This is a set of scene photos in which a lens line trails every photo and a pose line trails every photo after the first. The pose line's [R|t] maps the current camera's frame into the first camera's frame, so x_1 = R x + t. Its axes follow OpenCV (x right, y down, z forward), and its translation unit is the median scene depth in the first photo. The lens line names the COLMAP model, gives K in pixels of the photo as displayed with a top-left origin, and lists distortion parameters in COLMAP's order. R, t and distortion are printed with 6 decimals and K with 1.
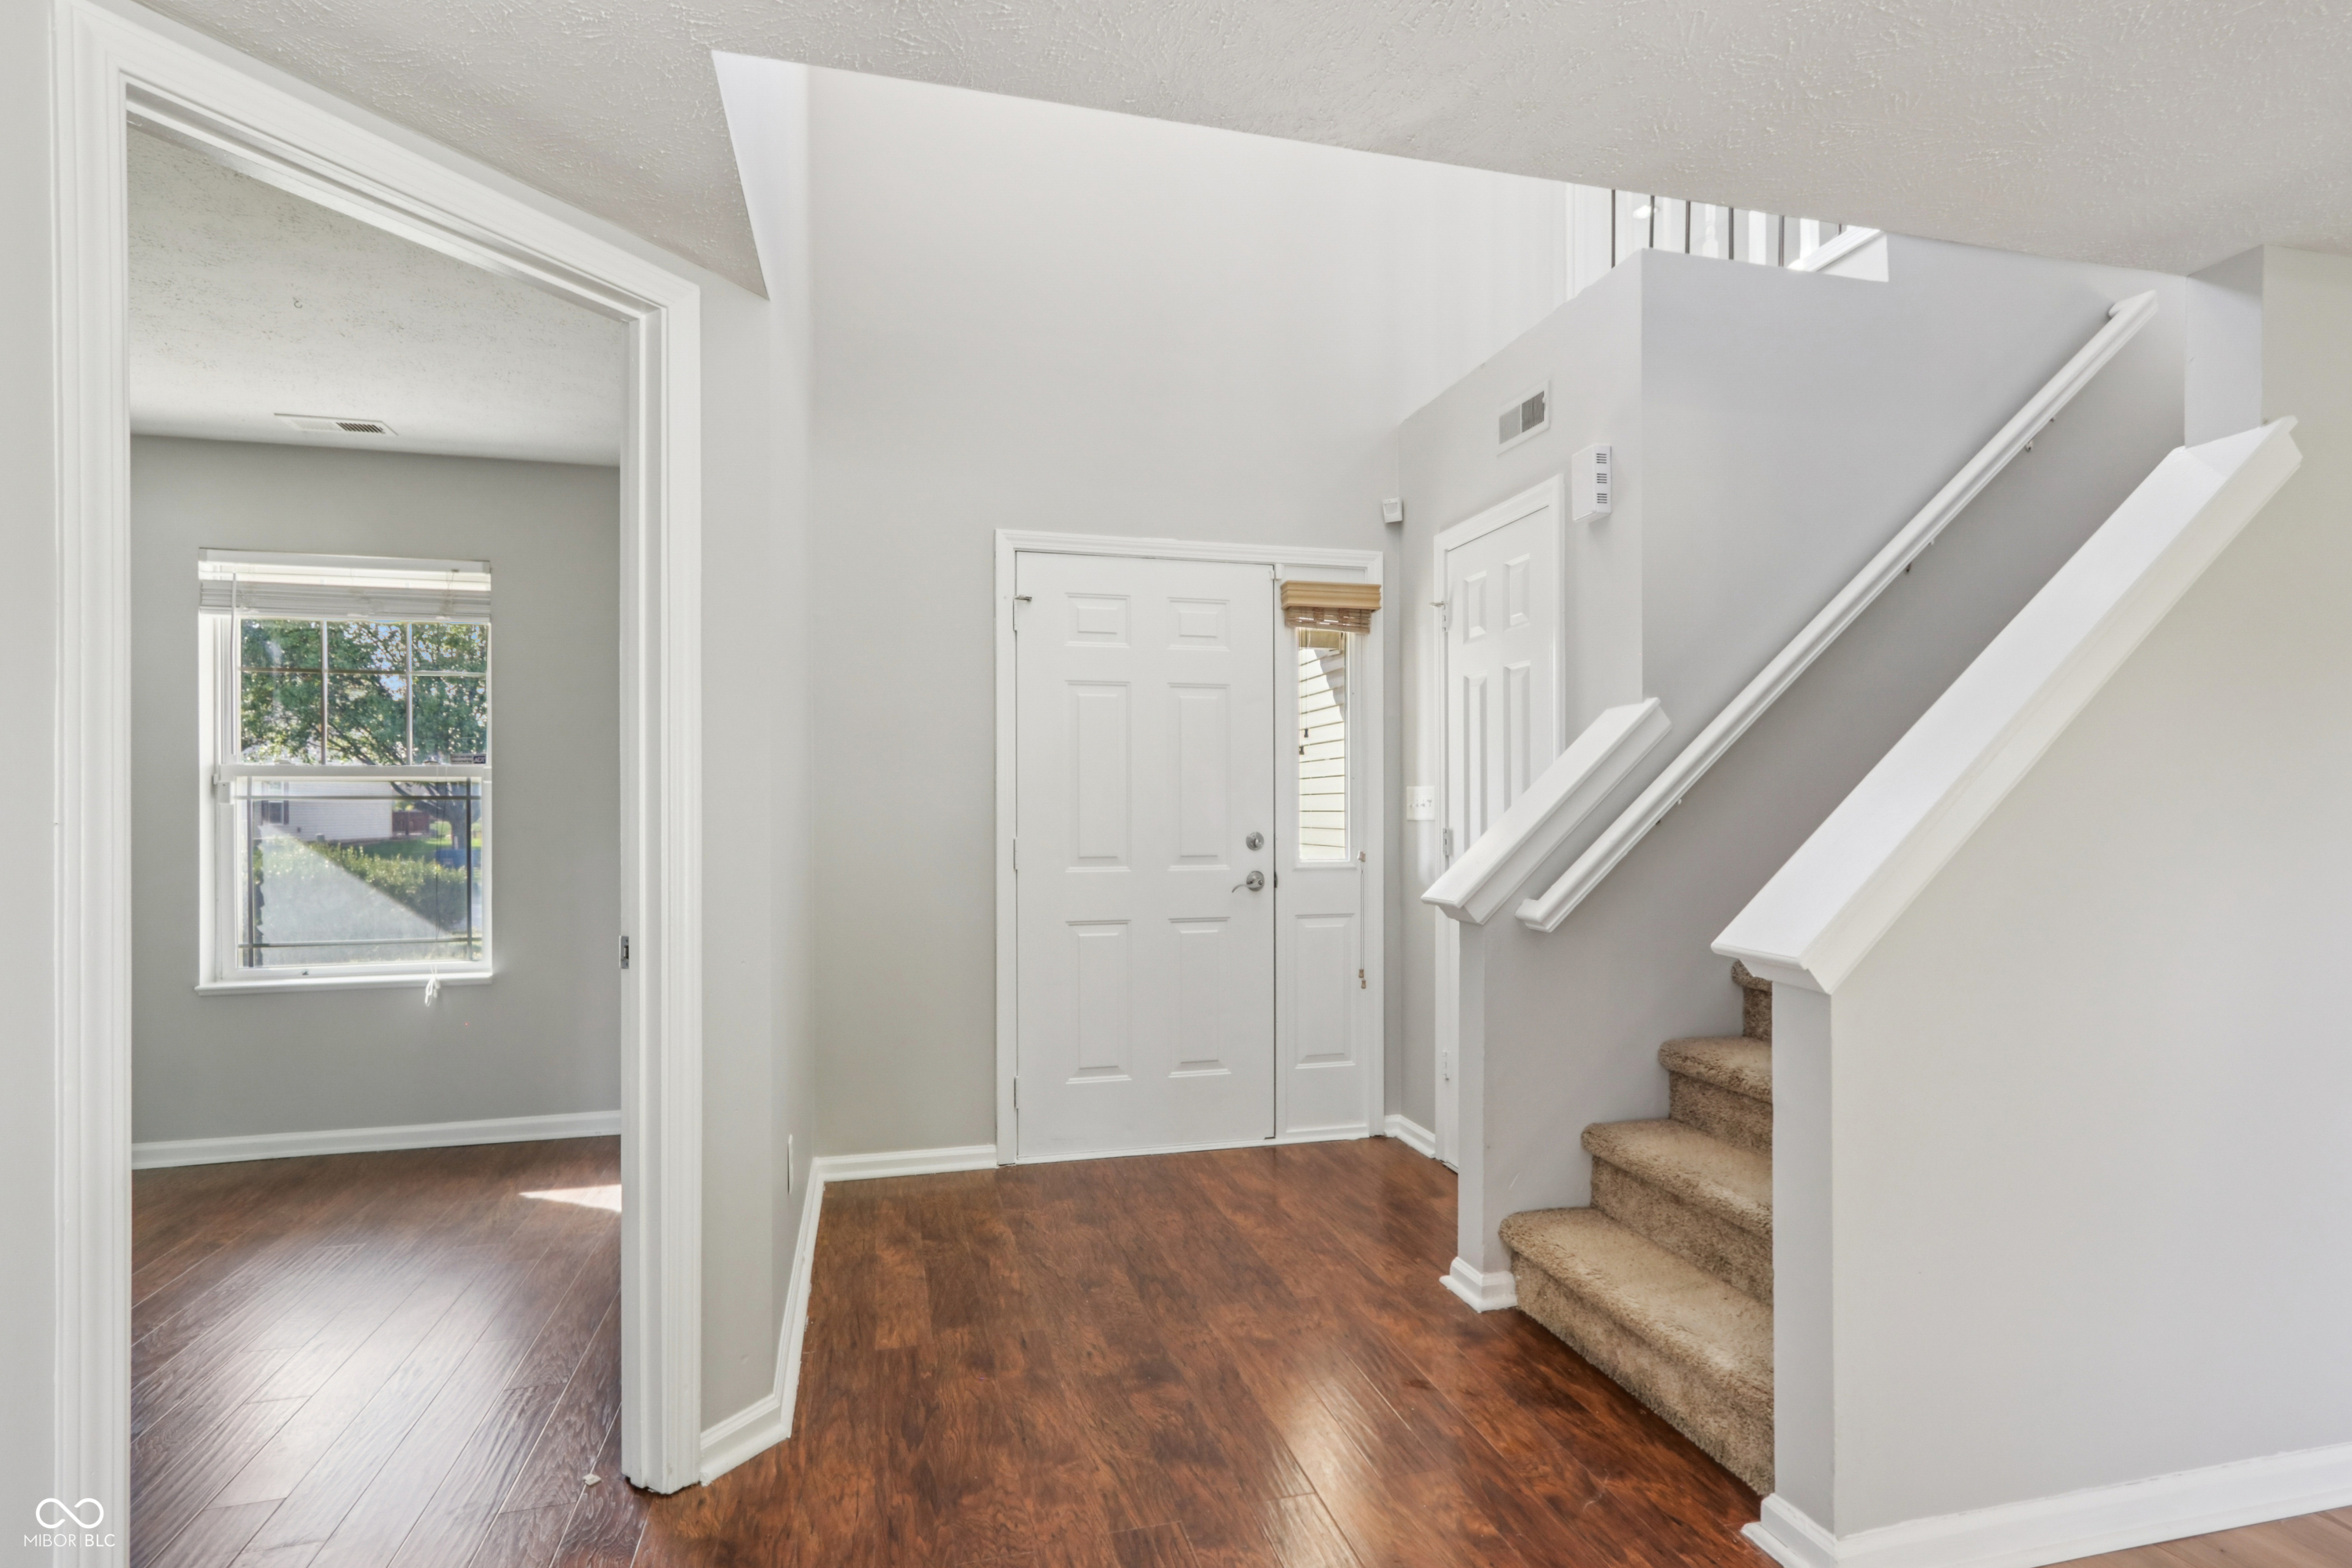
lens RADIAL K [[1139.1, 0, 1178.7], [0, 1139.1, 806.4], [0, 0, 1]] dist [0.000727, 0.000562]
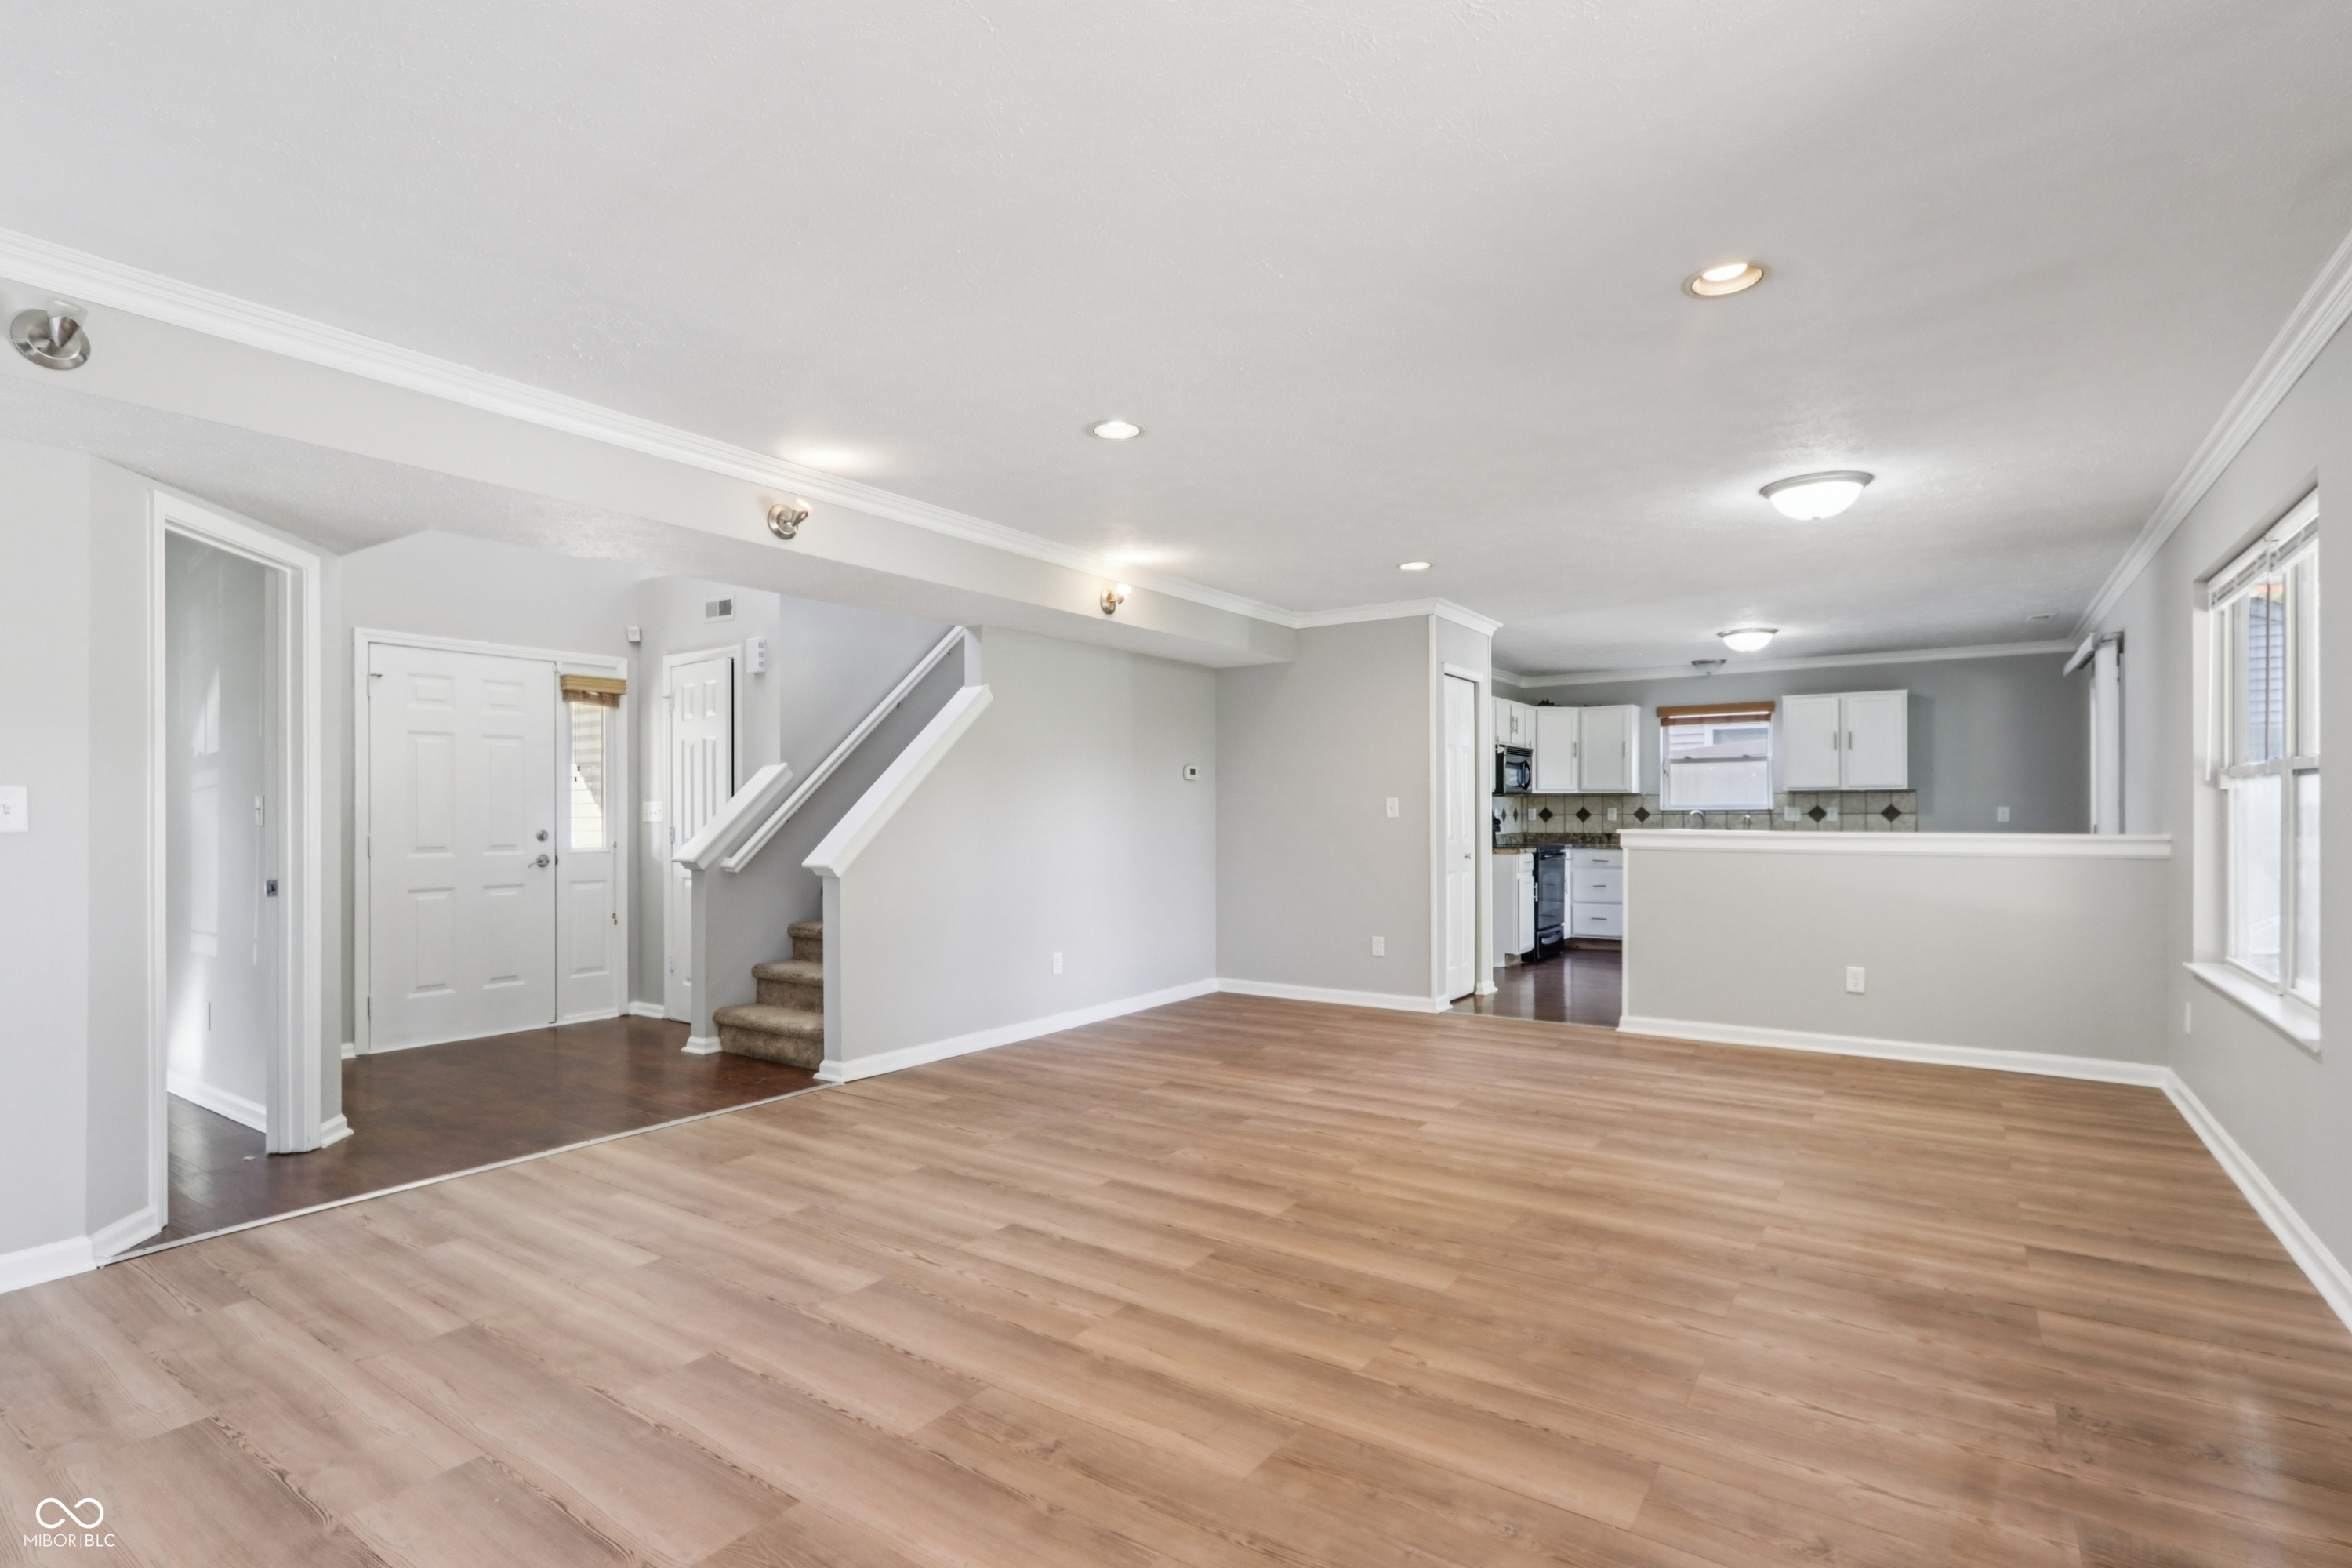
lens RADIAL K [[1111.5, 0, 1176.1], [0, 1111.5, 809.1], [0, 0, 1]] dist [-0.014013, 0.008117]
pose [[0.752845, 0.001091, 0.658197, -0.379018], [0.001542, 0.999993, -0.003422, -0.000046], [-0.658196, 0.003591, 0.752838, -0.990142]]
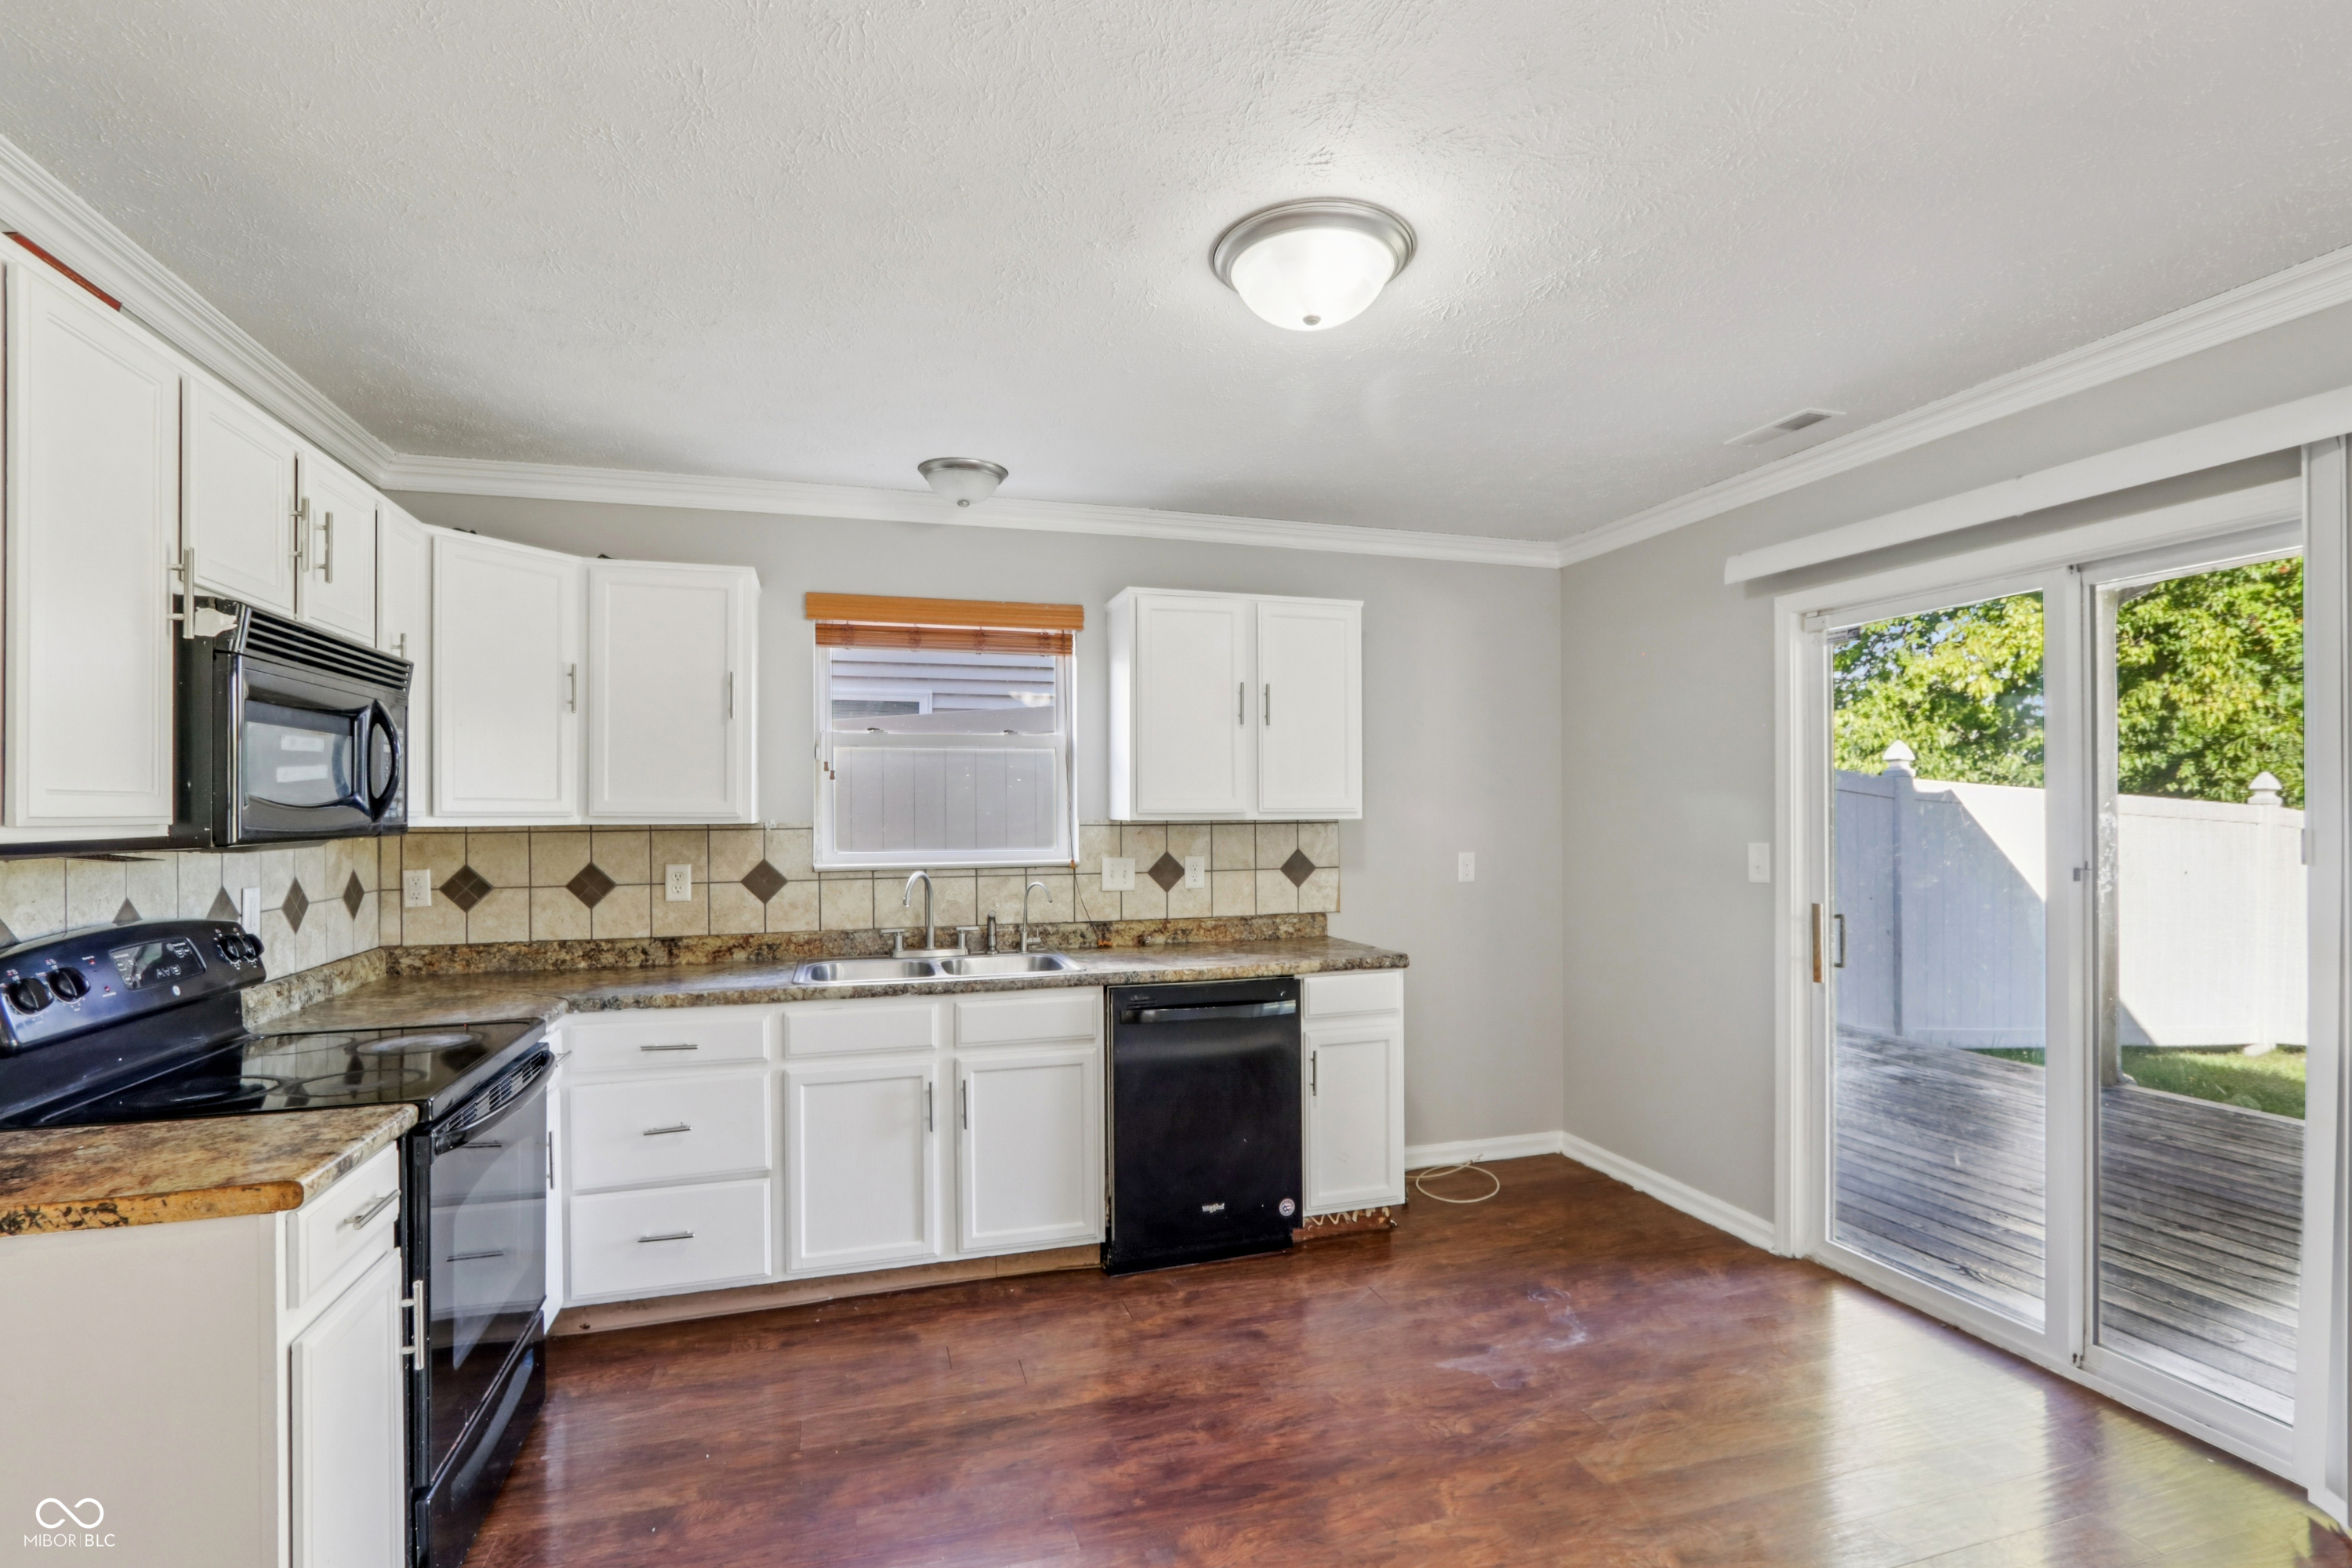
lens RADIAL K [[1084.4, 0, 1182.0], [0, 1084.4, 810.4], [0, 0, 1]] dist [-0.013272, 0.006861]
pose [[-0.053272, 0.004149, 0.998571, 1.660076], [0.004237, 0.999983, -0.003928, -0.064712], [-0.998571, 0.004022, -0.053289, 0.204946]]
